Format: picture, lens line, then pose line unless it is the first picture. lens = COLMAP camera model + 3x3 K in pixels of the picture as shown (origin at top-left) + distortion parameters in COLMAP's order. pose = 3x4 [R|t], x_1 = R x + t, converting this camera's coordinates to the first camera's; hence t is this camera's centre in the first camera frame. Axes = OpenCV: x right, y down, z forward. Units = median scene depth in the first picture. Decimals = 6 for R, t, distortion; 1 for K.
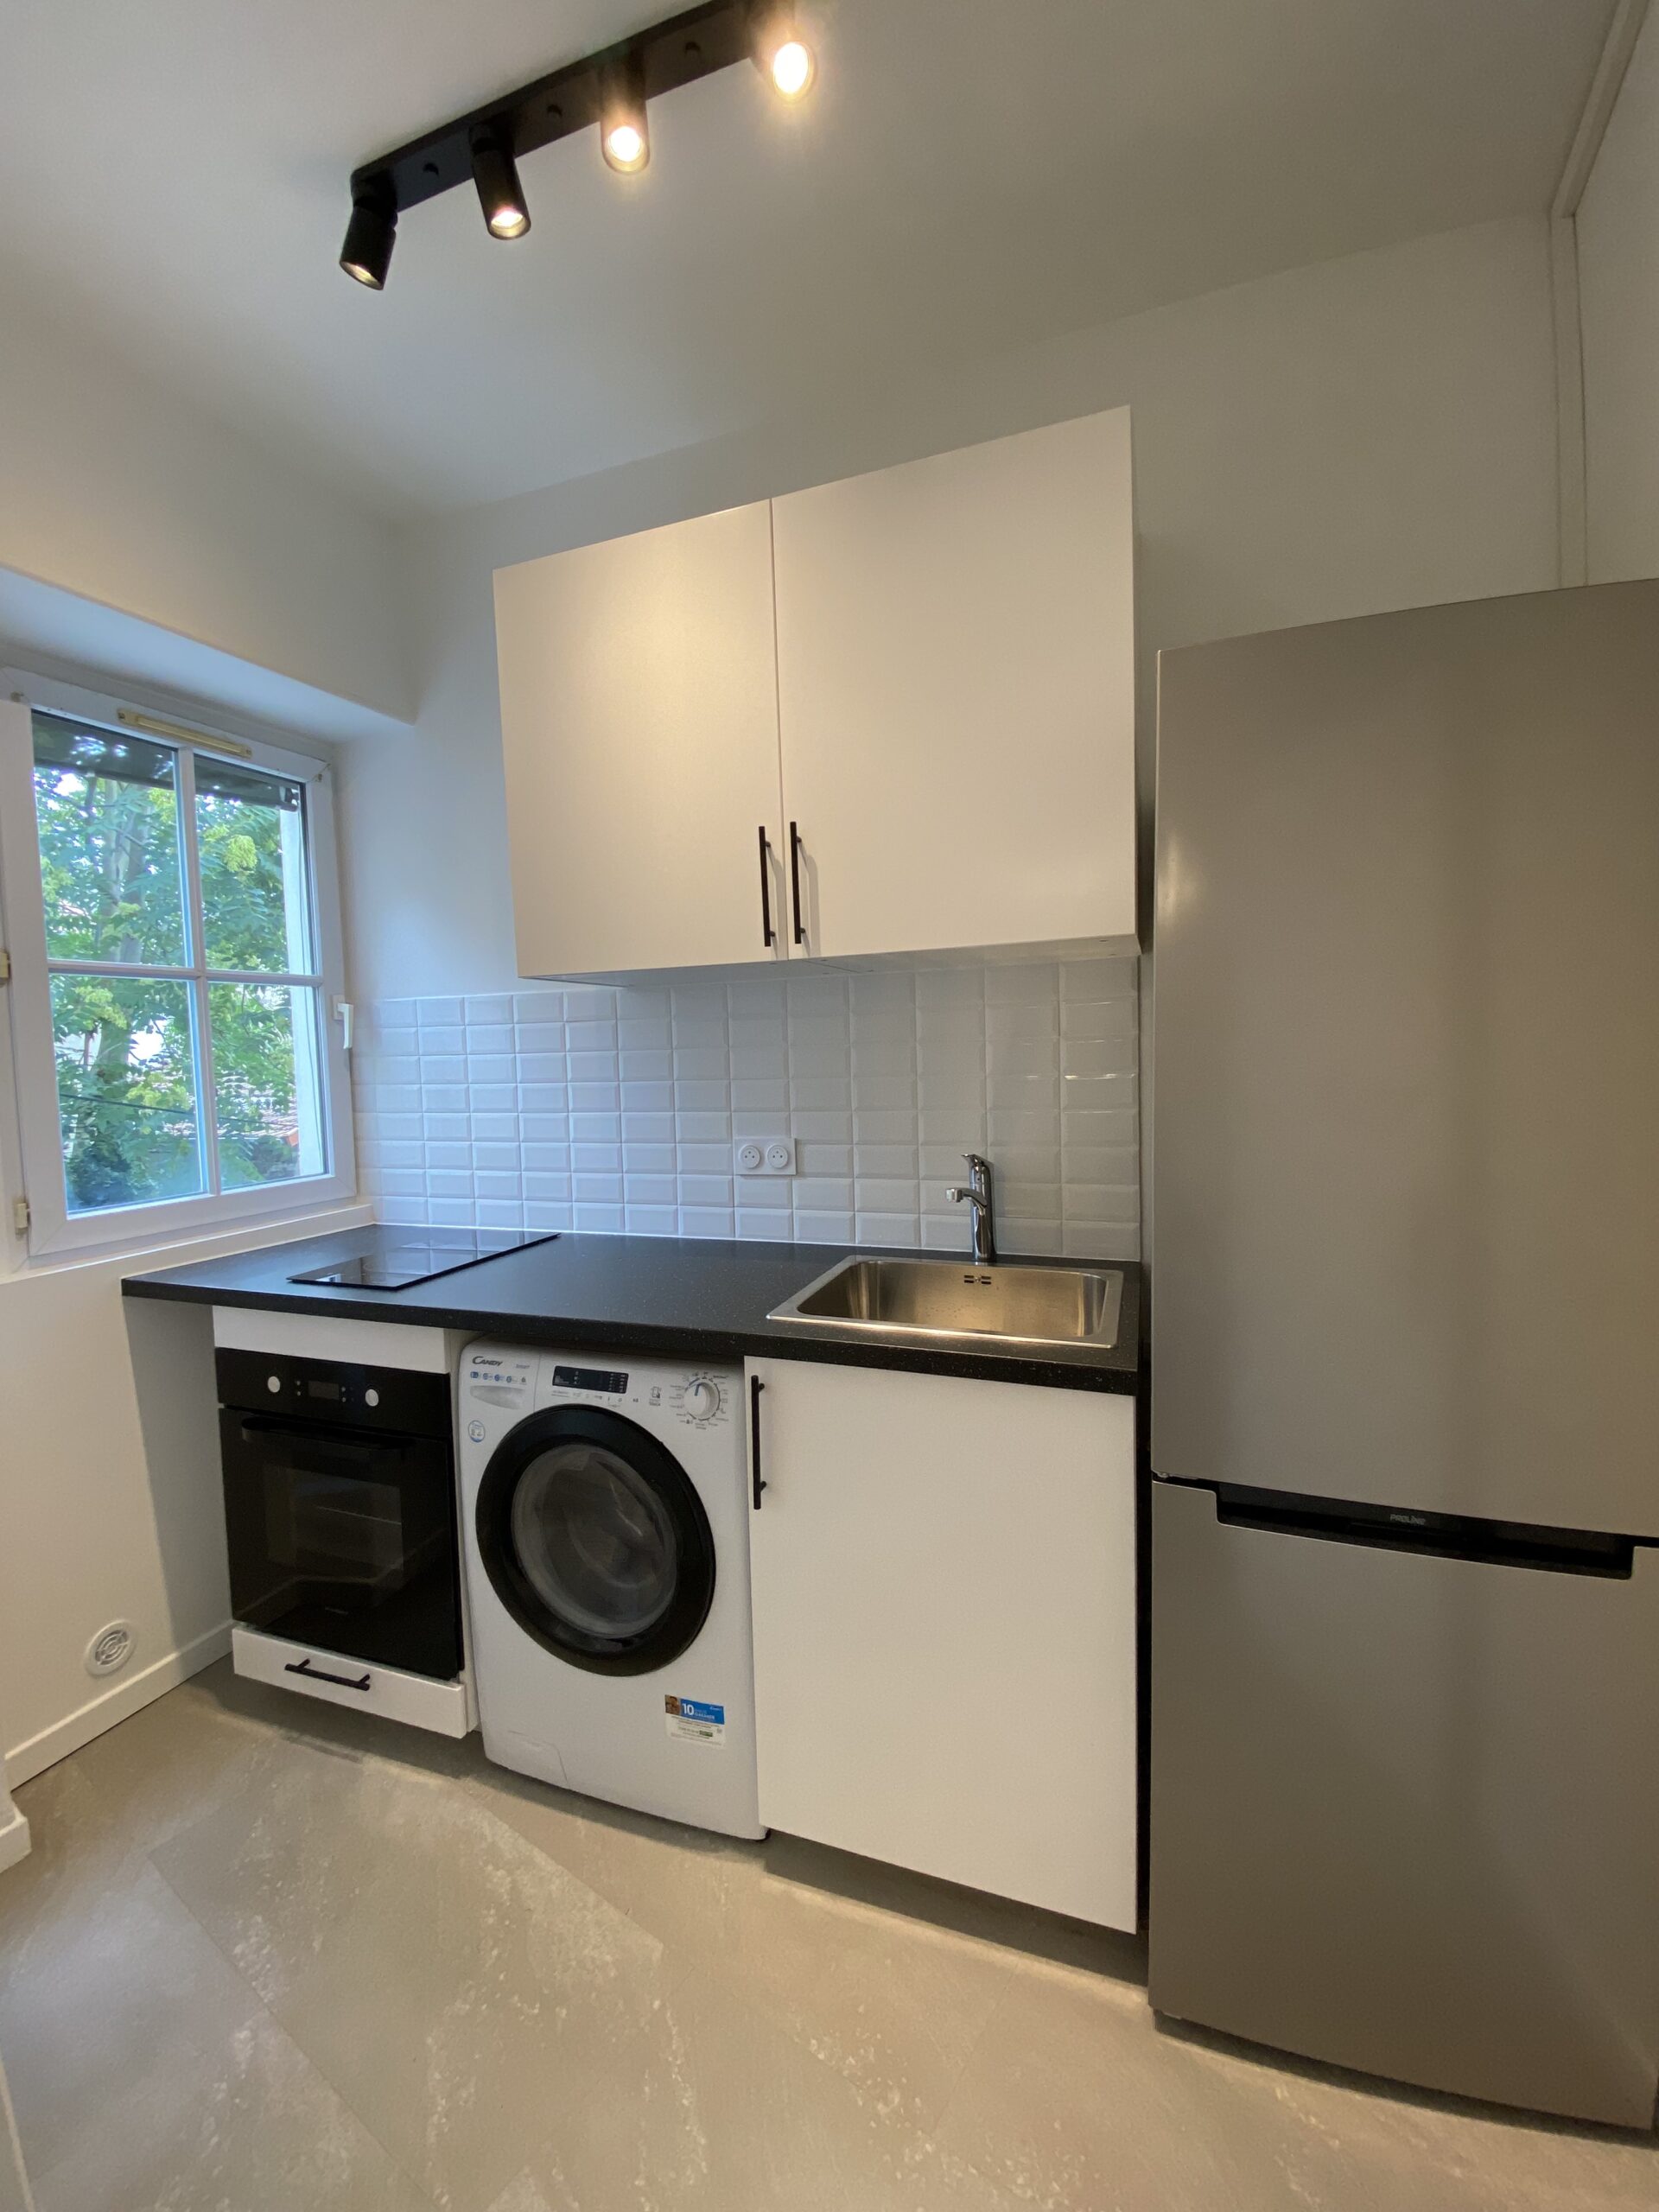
lens RADIAL K [[907.7, 0, 829.5], [0, 907.7, 1106.0], [0, 0, 1]] dist [0.001152, -0.014929]
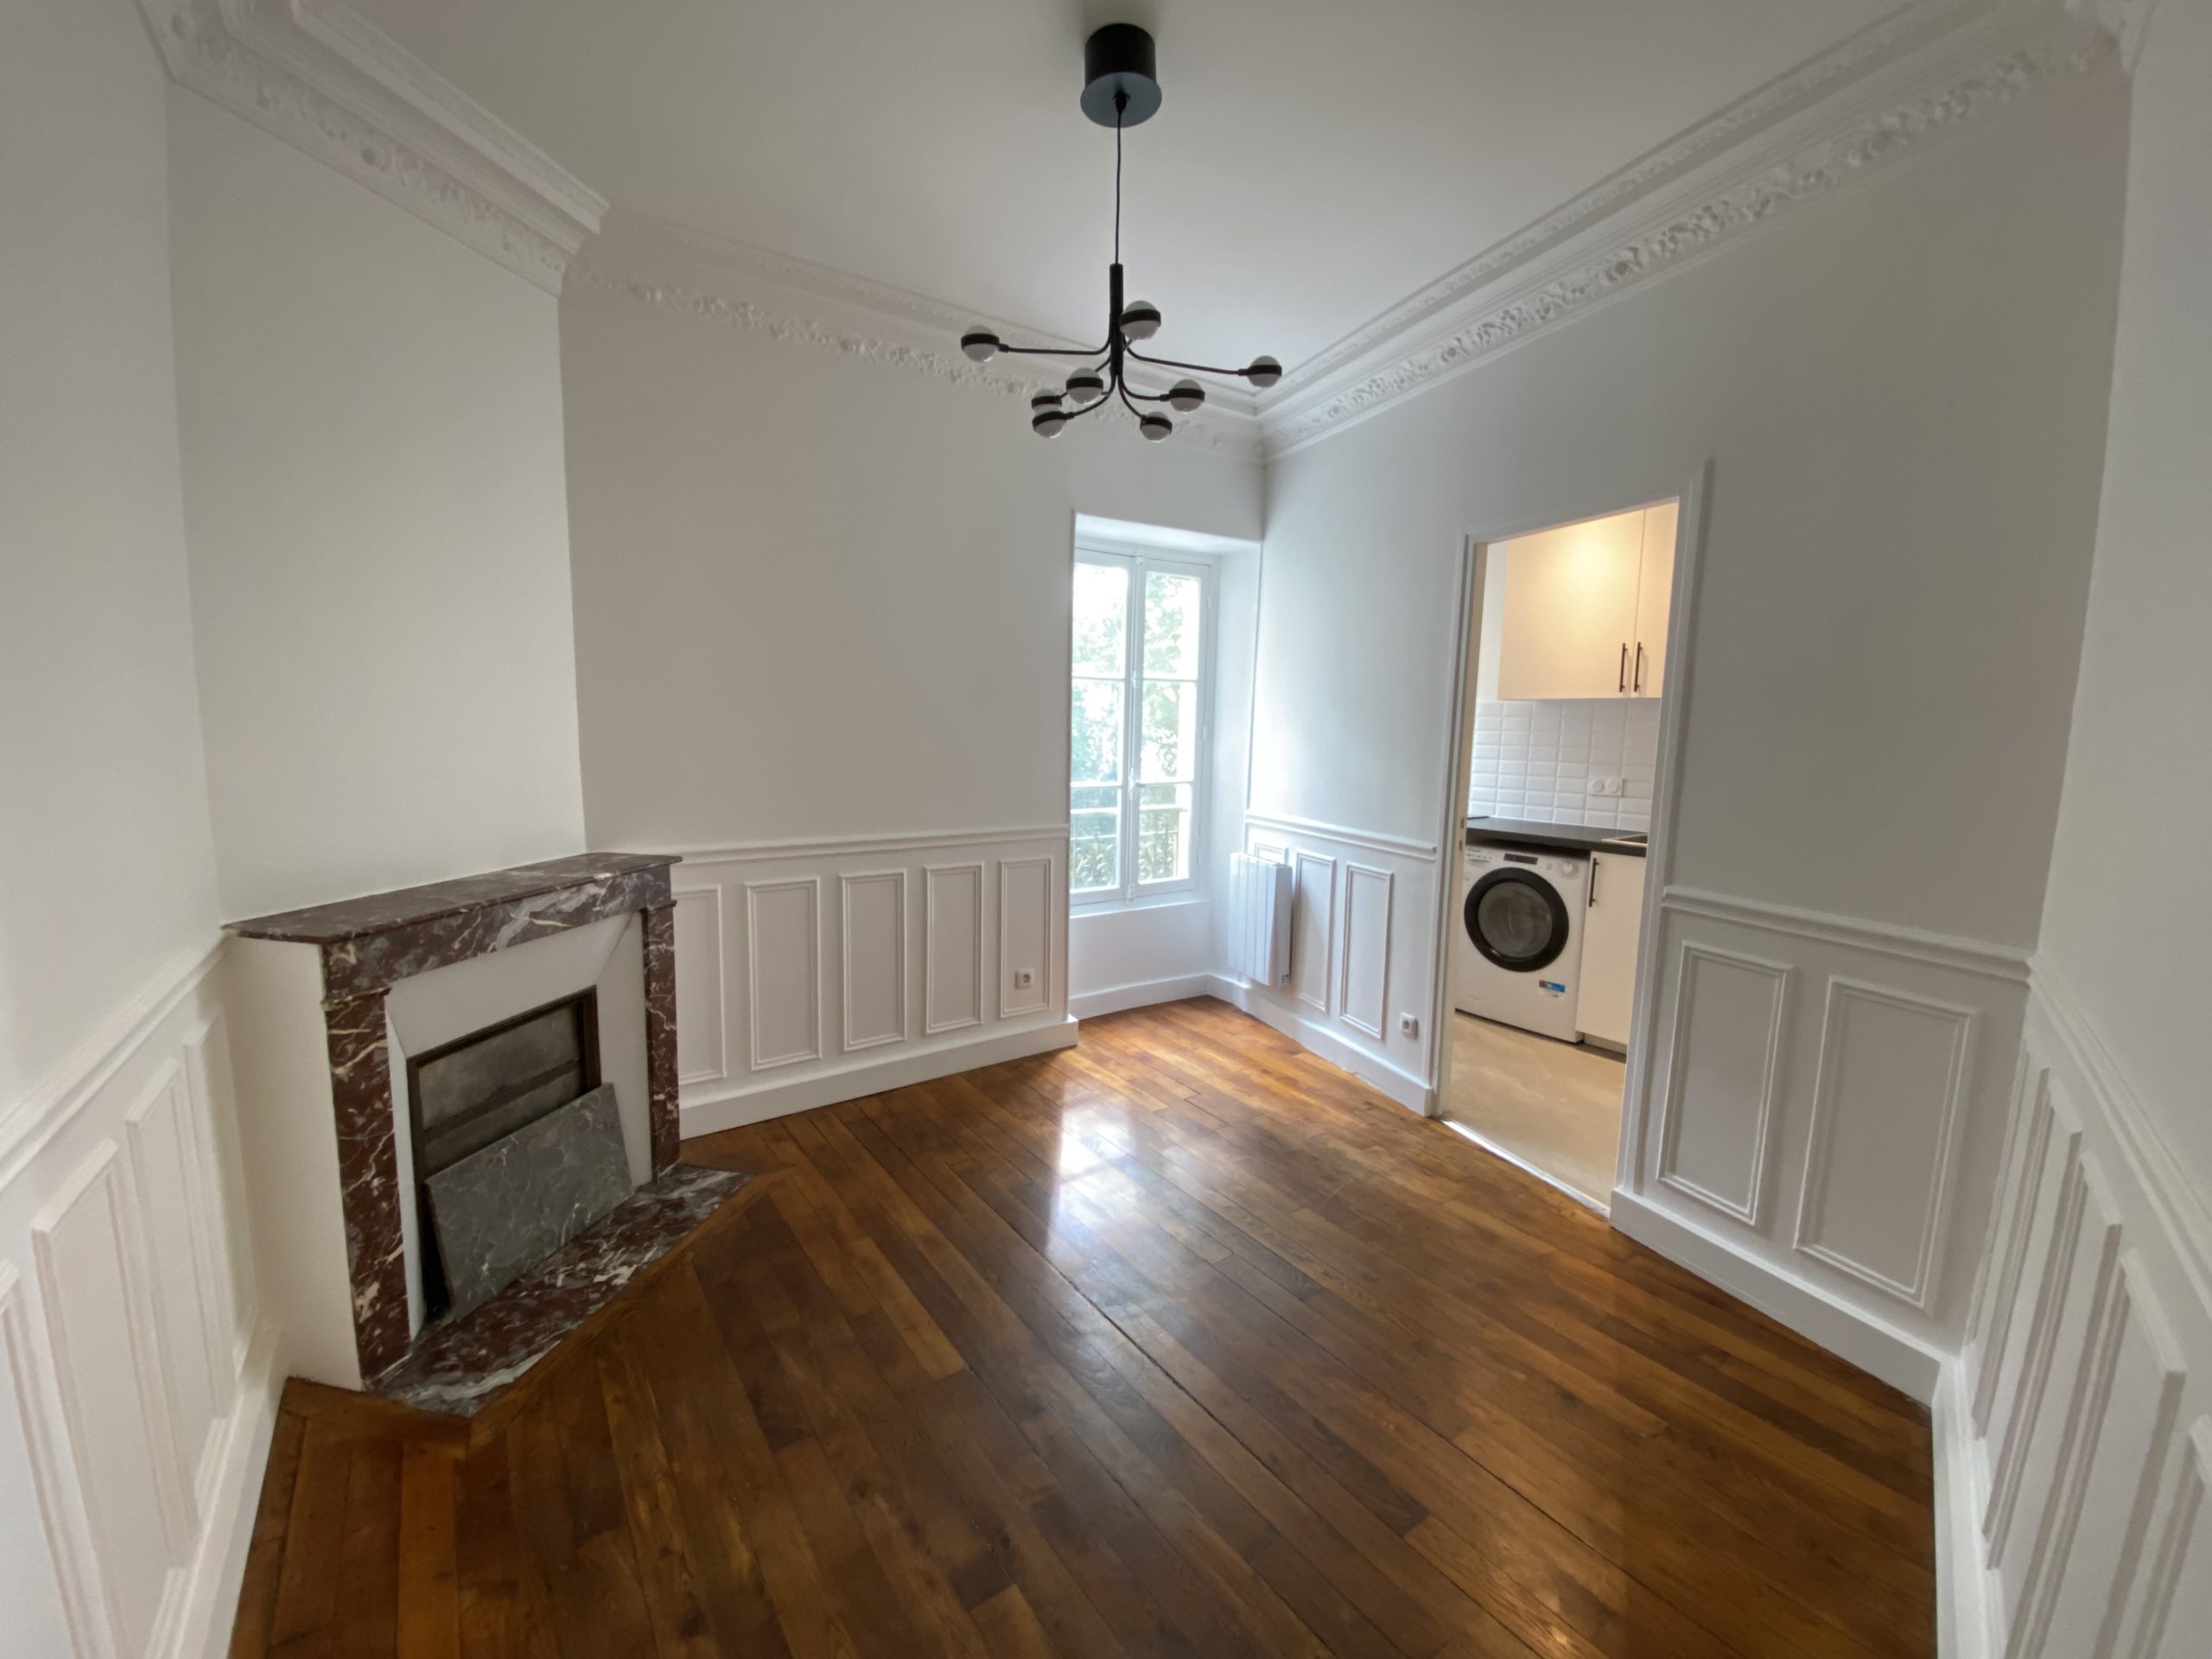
lens RADIAL K [[870.8, 0, 1106.0], [0, 870.8, 829.5], [0, 0, 1]] dist [-0.000330, -0.013075]
pose [[0.836884, 0.110753, -0.536059, 0.068752], [-0.077698, 0.993436, 0.083949, 0.103711], [0.541838, -0.028605, 0.839996, -1.773459]]
